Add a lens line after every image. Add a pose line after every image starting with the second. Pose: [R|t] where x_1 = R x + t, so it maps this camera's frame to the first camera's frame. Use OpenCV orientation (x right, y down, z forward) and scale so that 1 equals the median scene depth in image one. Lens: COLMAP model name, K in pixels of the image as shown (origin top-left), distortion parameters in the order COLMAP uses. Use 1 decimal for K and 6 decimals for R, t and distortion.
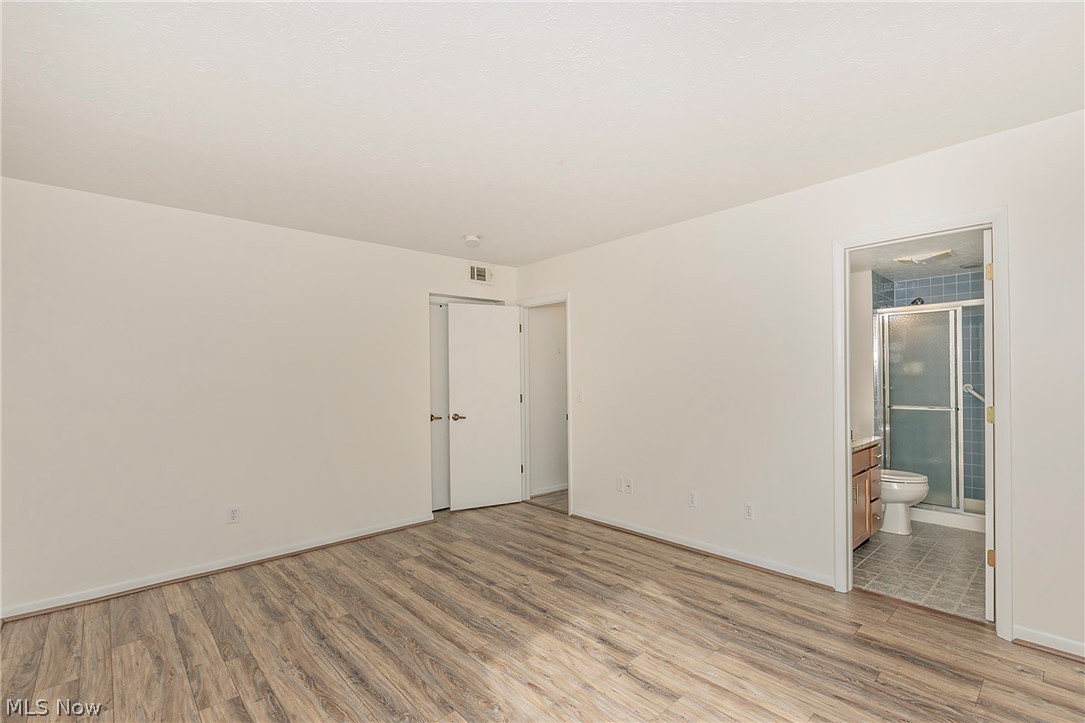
lens RADIAL K [[495.5, 0, 584.8], [0, 495.5, 388.7], [0, 0, 1]] dist [0.000426, -0.000403]
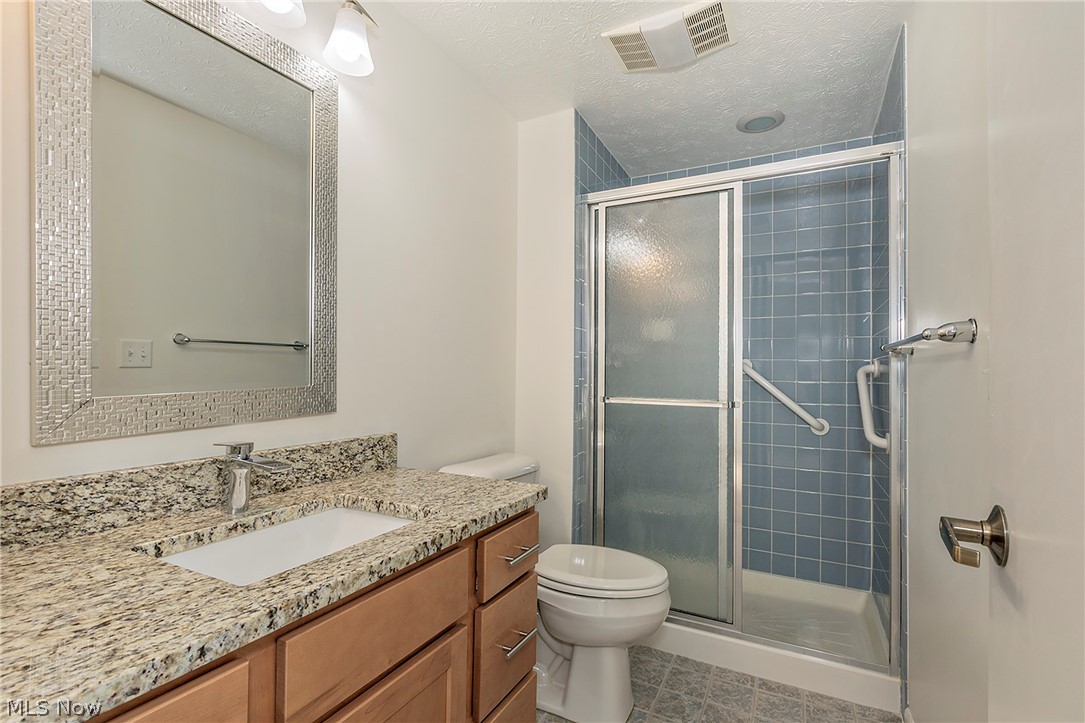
lens RADIAL K [[495.5, 0, 541.0], [0, 495.5, 364.5], [0, 0, 1]] dist [0.000426, -0.000403]
pose [[0.956723, 0.023468, 0.290052, 0.725276], [-0.010163, 0.998829, -0.047294, 0.045750], [-0.290822, 0.042299, 0.955842, 0.986171]]
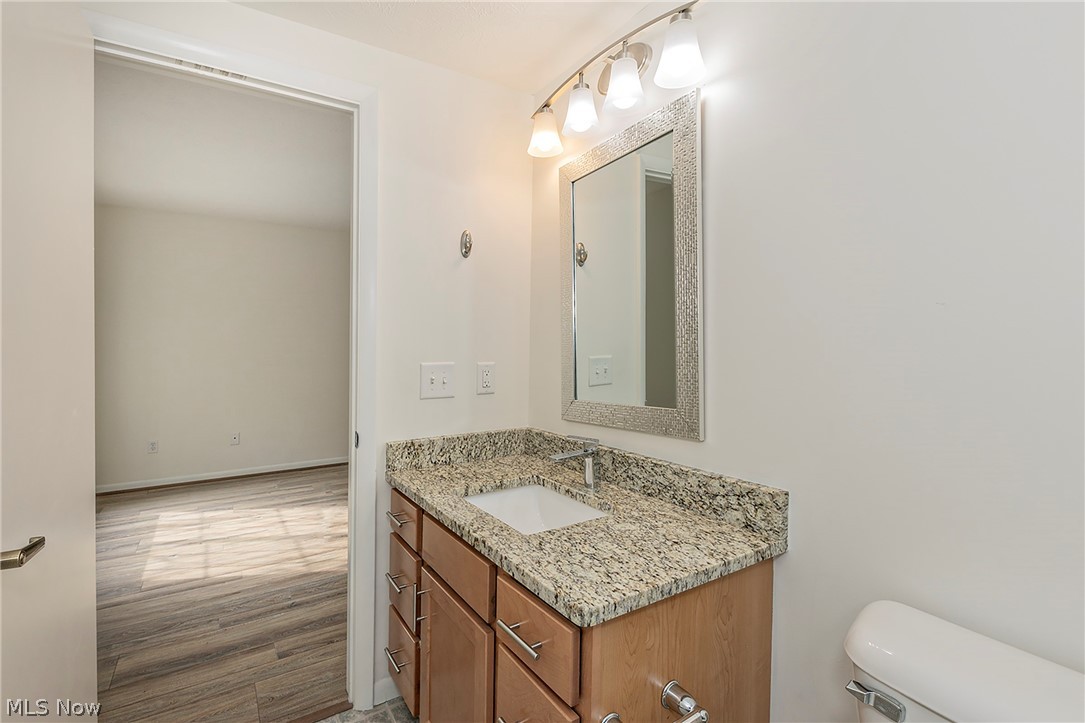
lens RADIAL K [[495.5, 0, 540.3], [0, 495.5, 364.2], [0, 0, 1]] dist [0.000426, -0.000403]
pose [[-0.196591, 0.046980, -0.979359, 1.104021], [-0.026185, 0.998244, 0.053142, -0.012619], [0.980136, 0.036092, -0.195016, 1.407761]]
